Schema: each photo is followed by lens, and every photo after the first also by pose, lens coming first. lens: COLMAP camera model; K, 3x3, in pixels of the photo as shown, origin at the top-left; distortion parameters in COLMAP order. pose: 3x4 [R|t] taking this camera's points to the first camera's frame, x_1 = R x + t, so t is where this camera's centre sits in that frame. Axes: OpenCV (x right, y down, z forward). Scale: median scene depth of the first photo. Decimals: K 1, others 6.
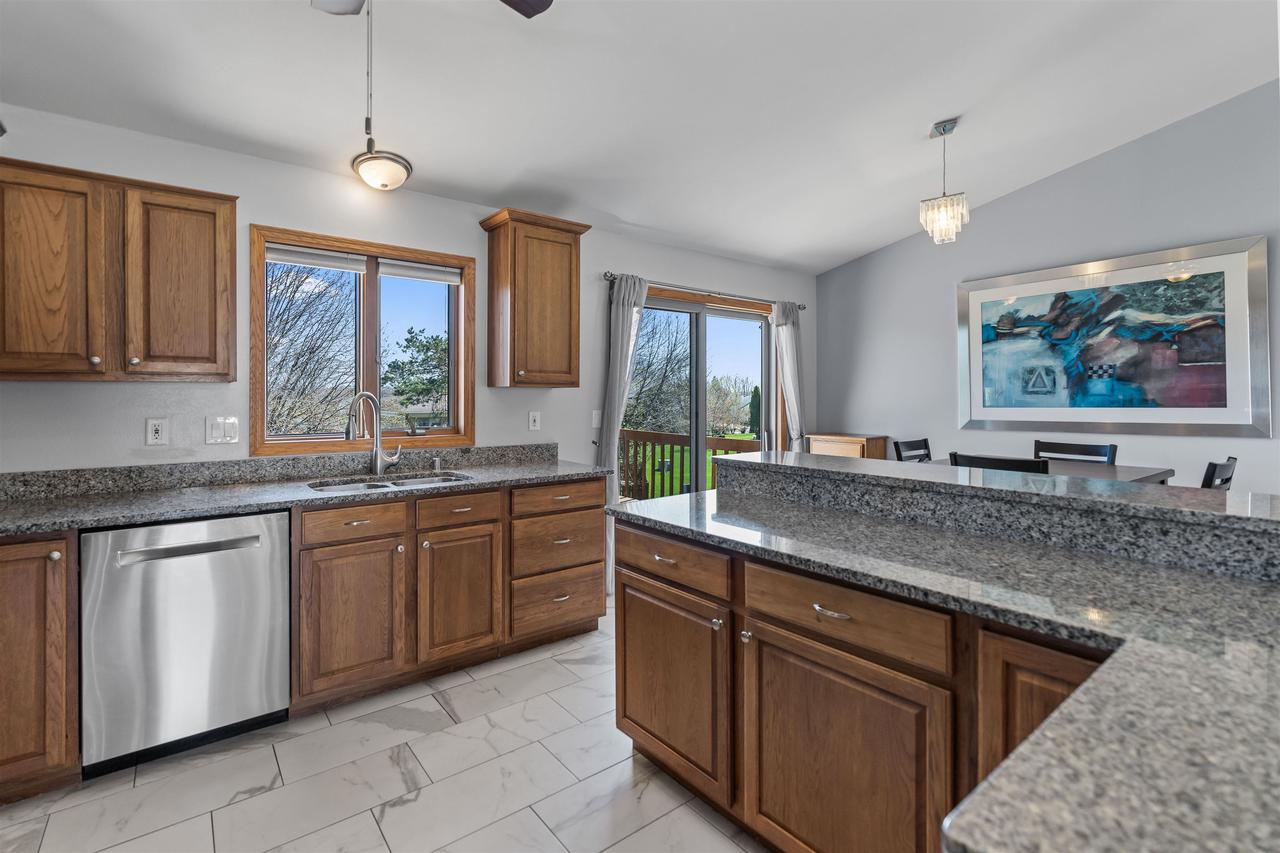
lens RADIAL K [[580.0, 0, 639.1], [0, 580.0, 397.5], [0, 0, 1]] dist [-0.005574, 0.001125]
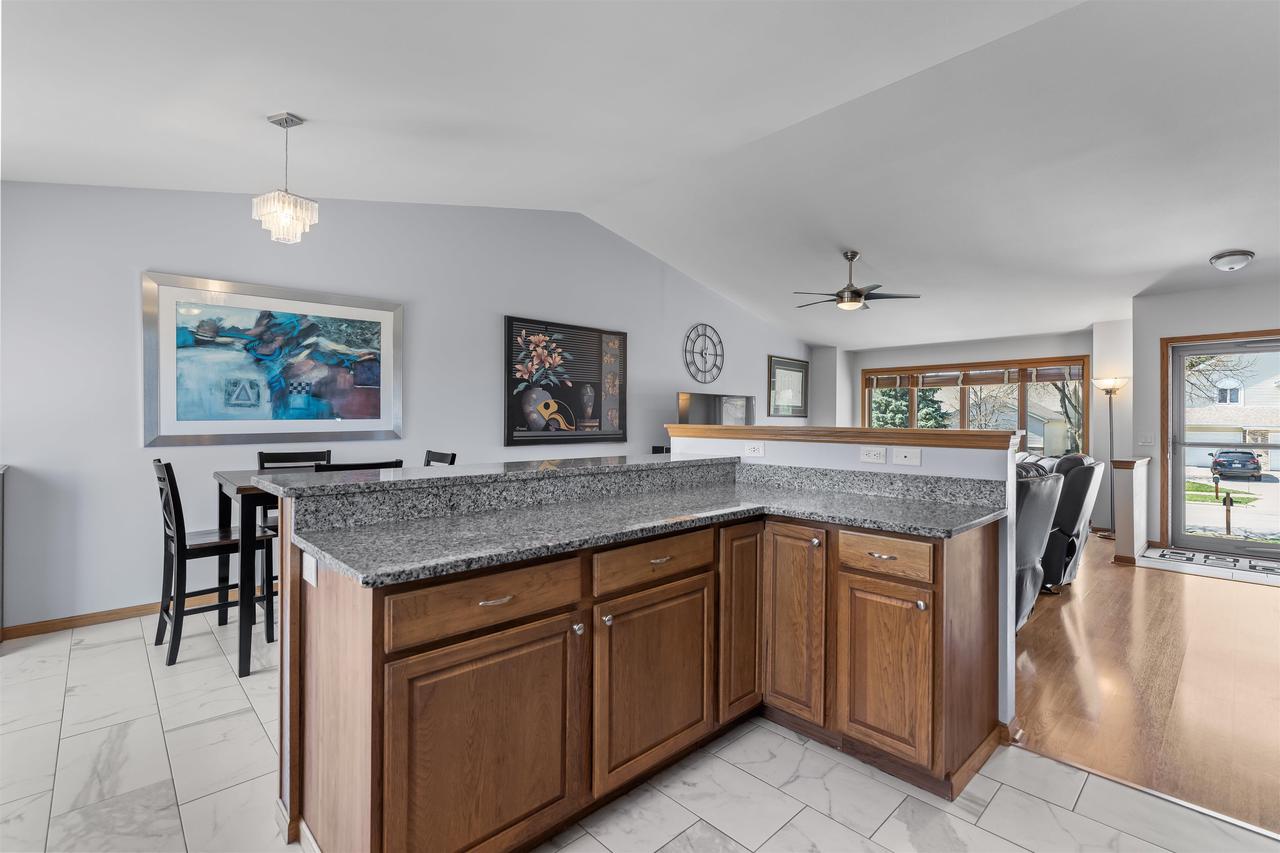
lens RADIAL K [[580.0, 0, 632.6], [0, 580.0, 415.6], [0, 0, 1]] dist [-0.005574, 0.001125]
pose [[-0.087622, 0.007075, 0.996129, -0.407690], [-0.002793, 0.999969, -0.007348, 0.016292], [-0.996150, -0.003426, -0.087599, 0.471594]]
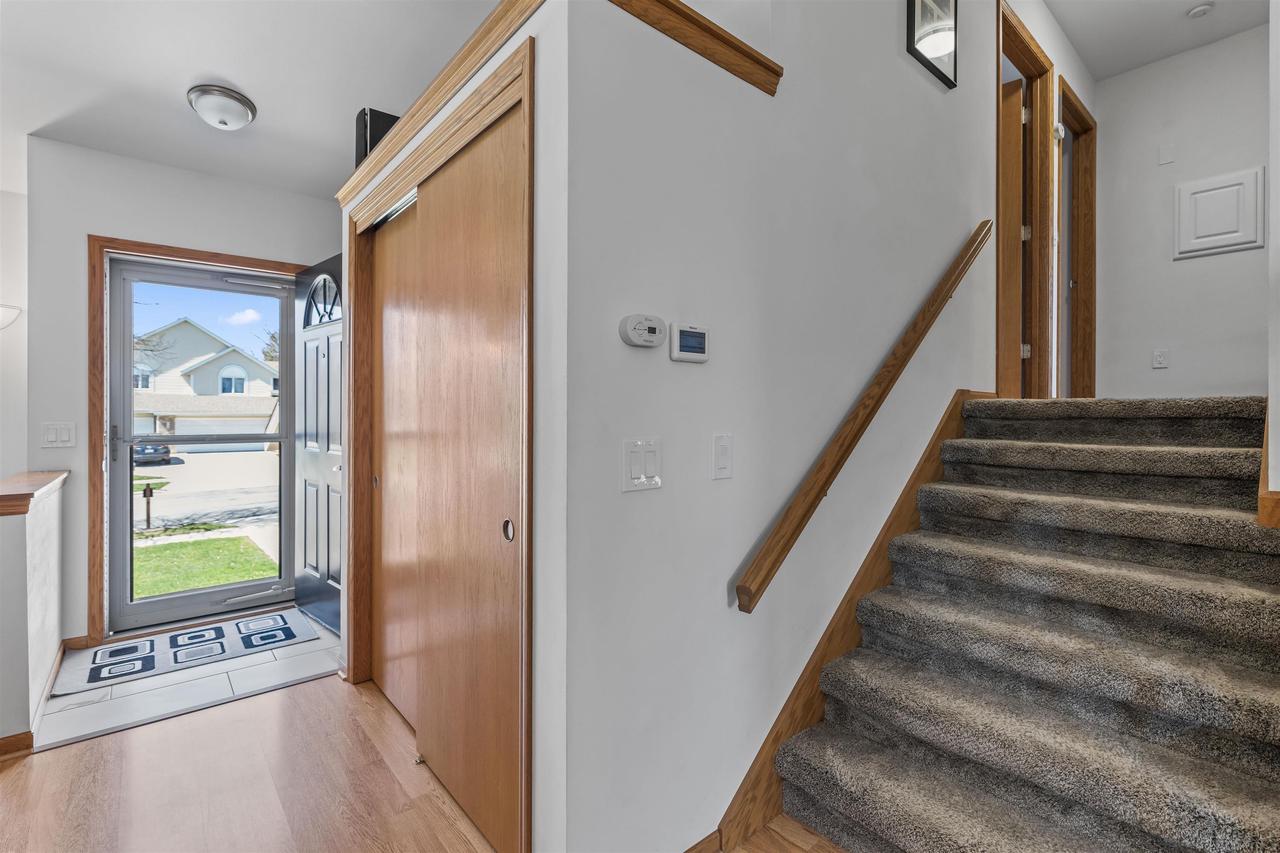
lens RADIAL K [[580.0, 0, 640.5], [0, 580.0, 413.6], [0, 0, 1]] dist [-0.005574, 0.001125]
pose [[-0.999286, -0.002495, -0.037691, 0.334773], [-0.002778, 0.999968, 0.007466, 0.029467], [0.037671, 0.007565, -0.999262, -0.308085]]
